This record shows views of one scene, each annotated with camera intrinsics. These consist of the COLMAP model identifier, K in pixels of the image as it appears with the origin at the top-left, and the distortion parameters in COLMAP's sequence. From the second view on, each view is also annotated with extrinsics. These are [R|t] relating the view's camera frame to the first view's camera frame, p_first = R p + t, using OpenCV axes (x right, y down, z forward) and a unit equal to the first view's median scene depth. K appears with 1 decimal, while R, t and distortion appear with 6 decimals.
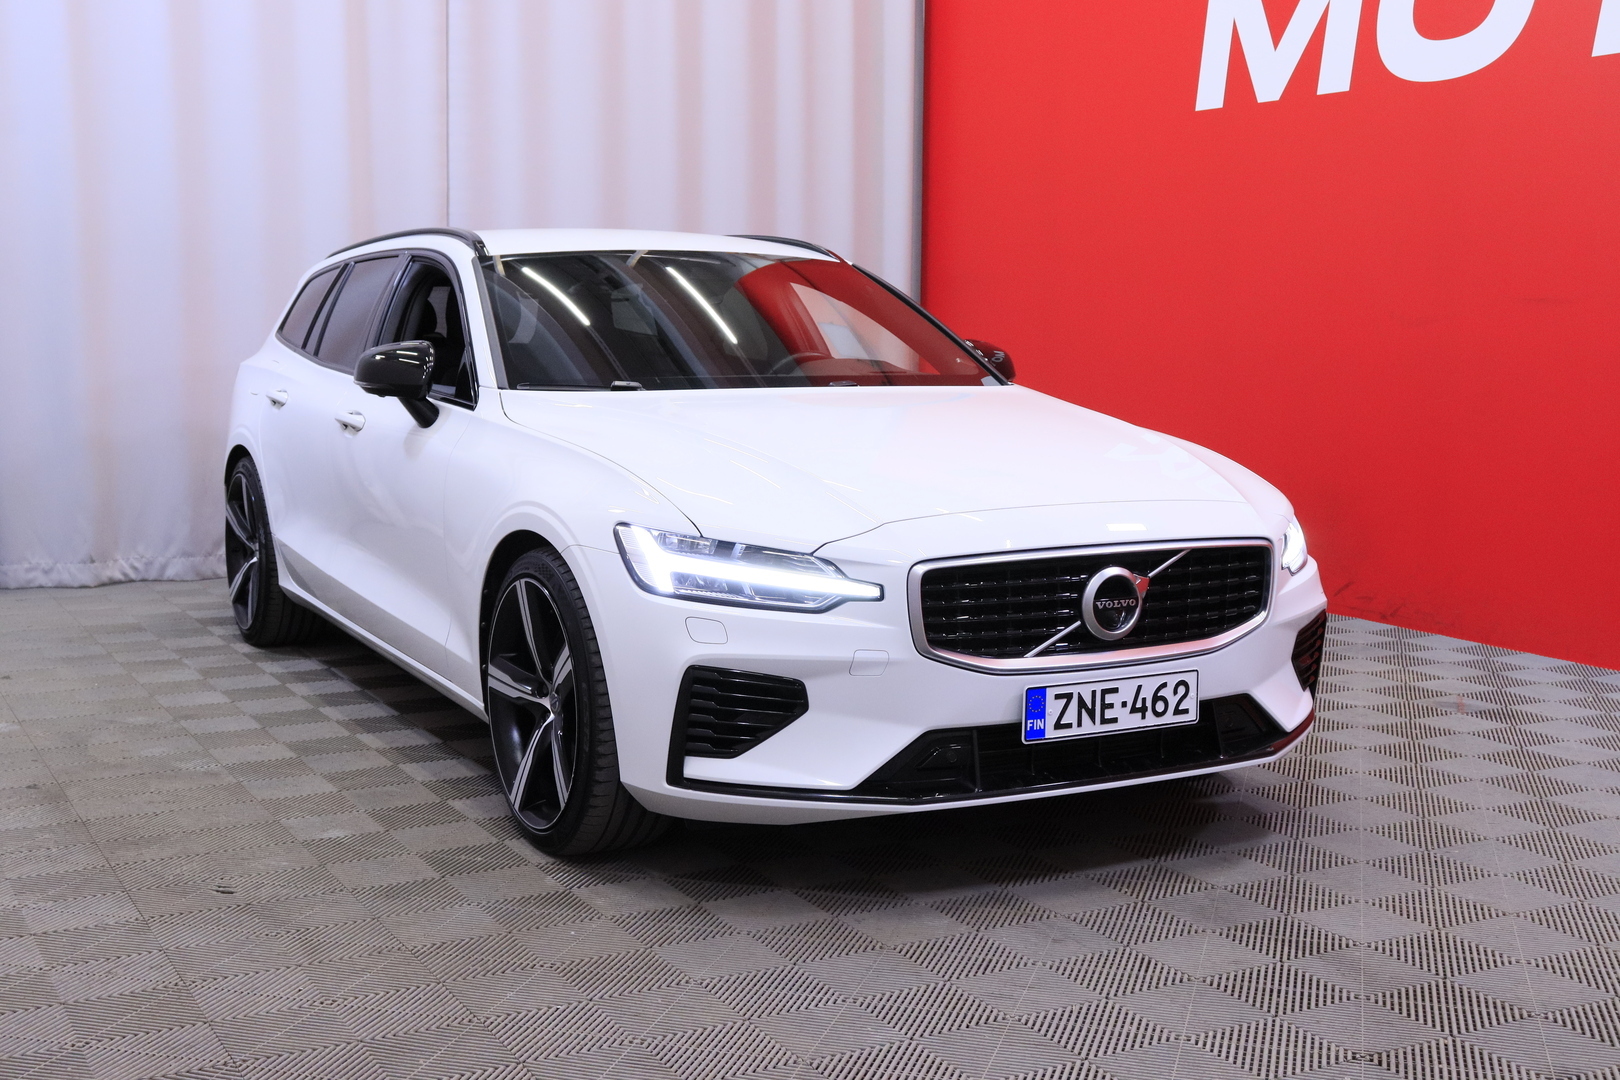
lens RADIAL K [[1968.1, 0, 806.9], [0, 1968.1, 540.4], [0, 0, 1]] dist [-0.040712, 0.000000]
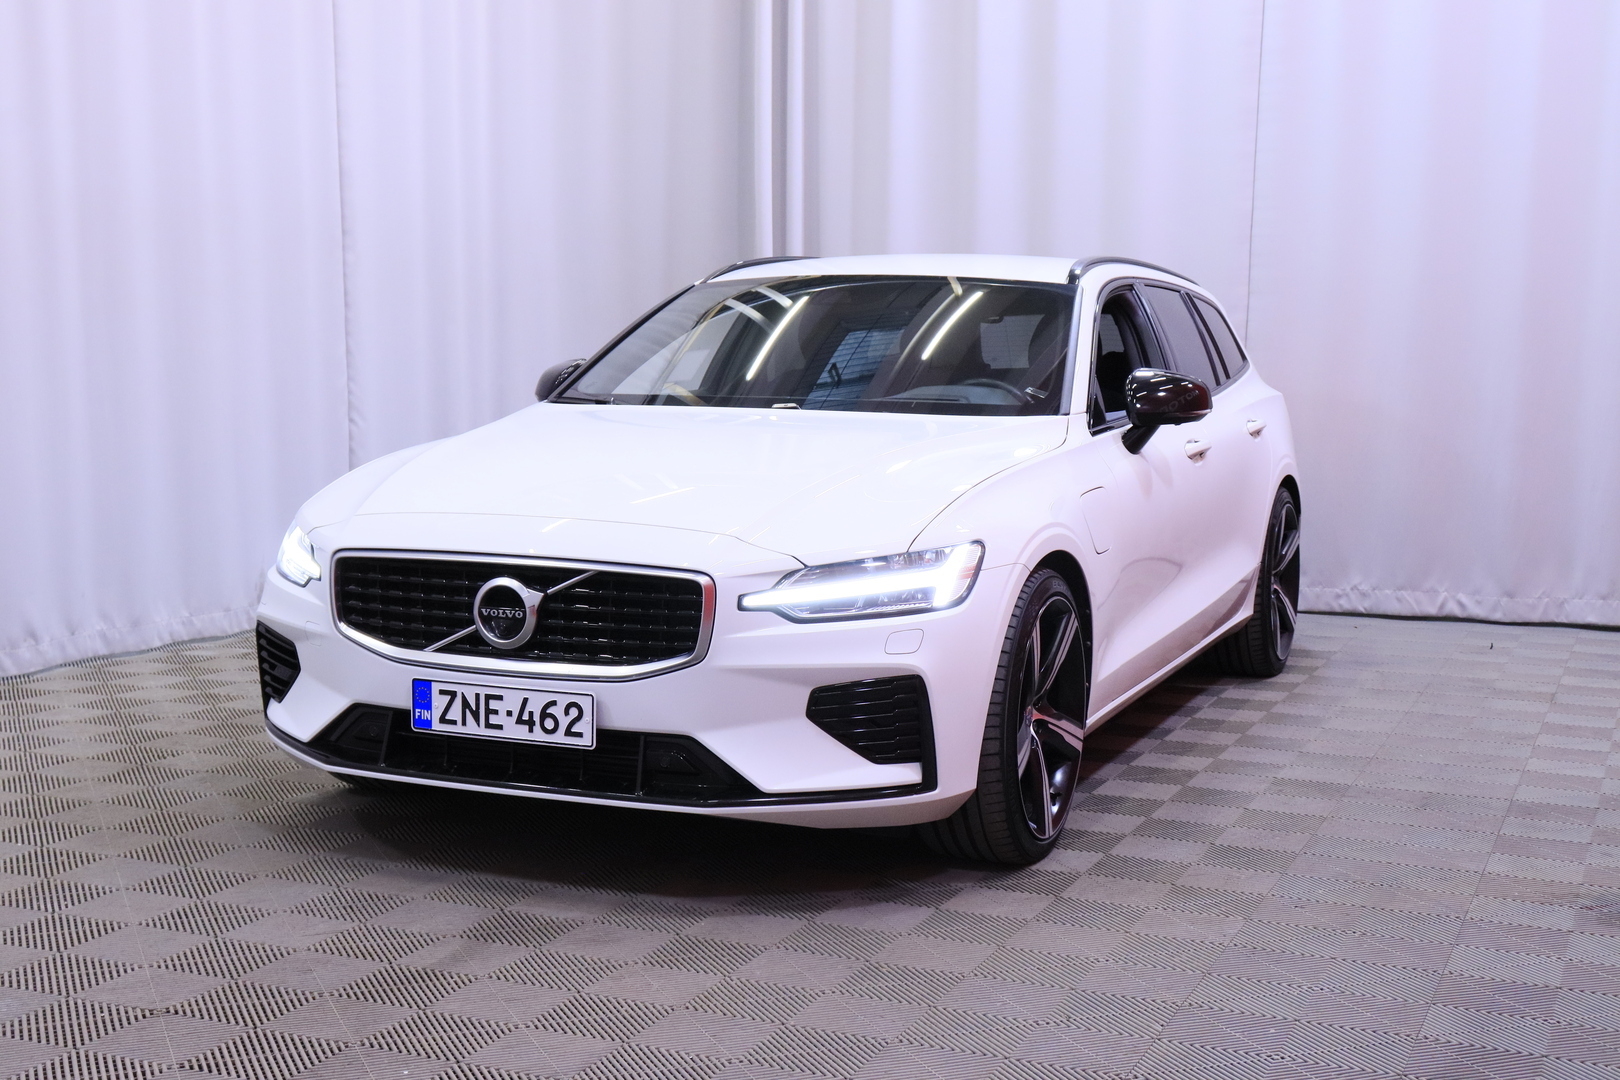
lens RADIAL K [[2157.8, 0, 804.6], [0, 2157.8, 547.9], [0, 0, 1]] dist [-0.085970, 0.000000]
pose [[0.614100, 0.080734, -0.785088, 1.131188], [-0.103029, 0.994442, 0.021673, -0.042033], [0.782475, 0.067577, 0.619005, 0.426728]]
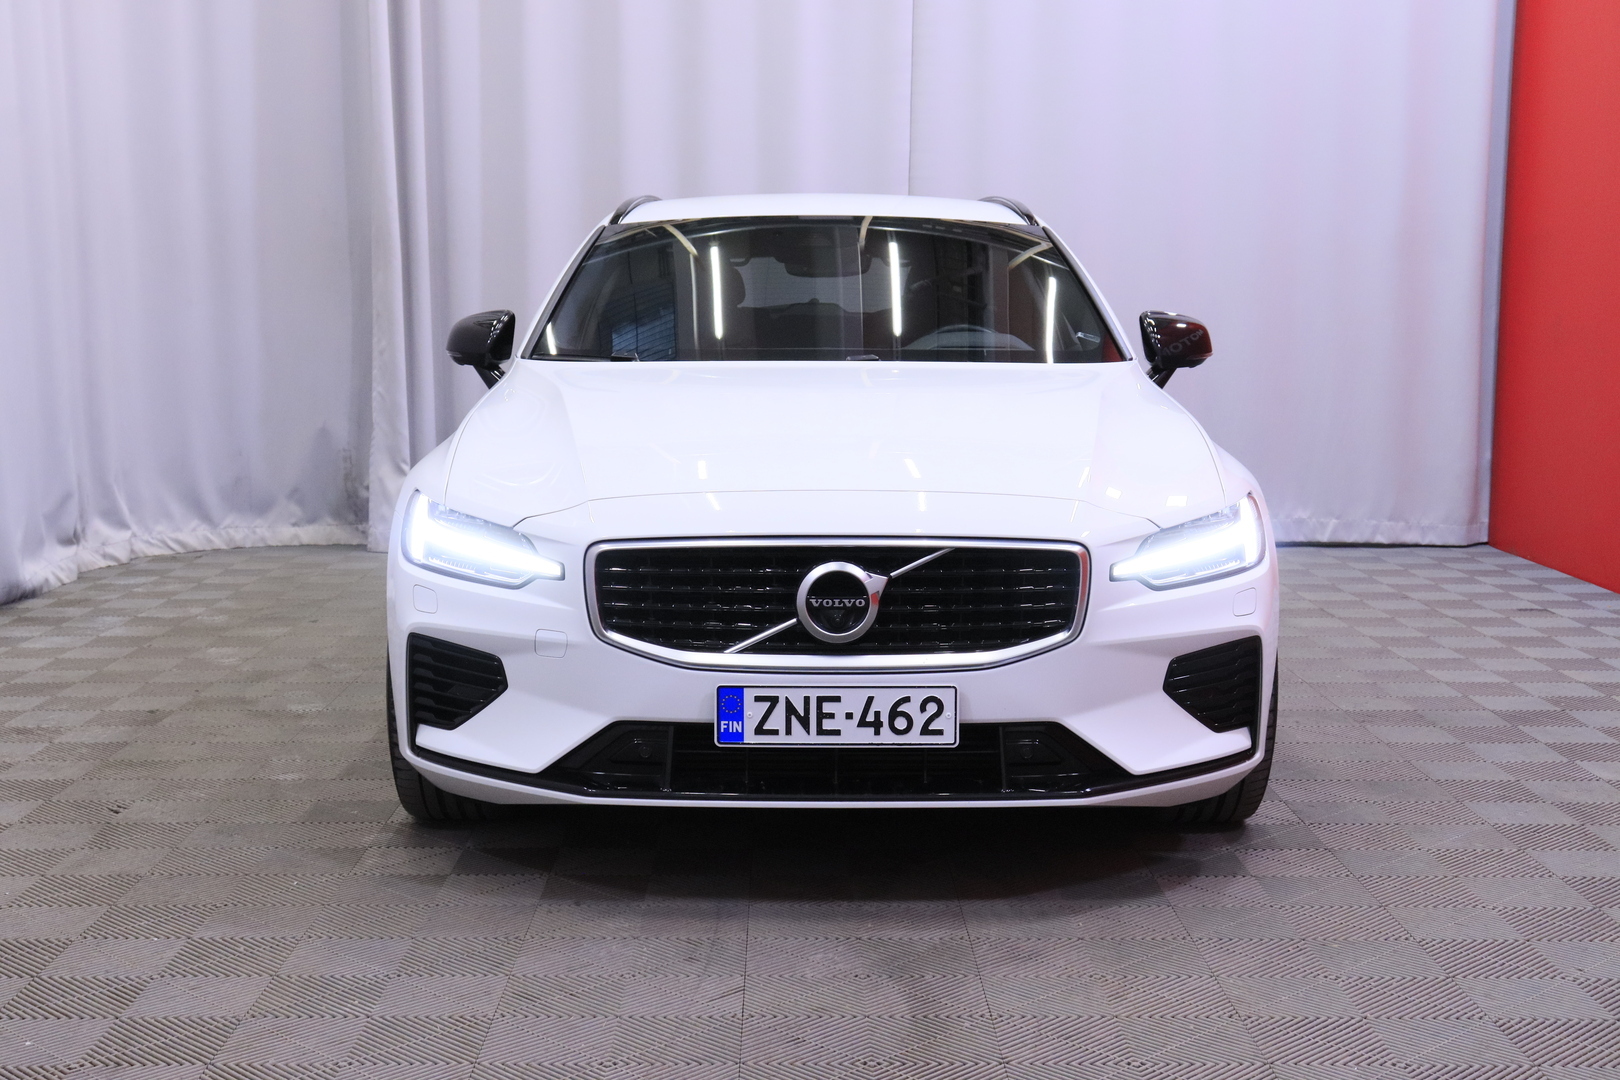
lens RADIAL K [[2157.8, 0, 802.4], [0, 2157.8, 538.7], [0, 0, 1]] dist [-0.085970, 0.000000]
pose [[0.875173, 0.053828, -0.480806, 0.615196], [-0.053423, 0.998466, 0.014541, -0.010530], [0.480852, 0.012960, 0.876706, 0.127815]]
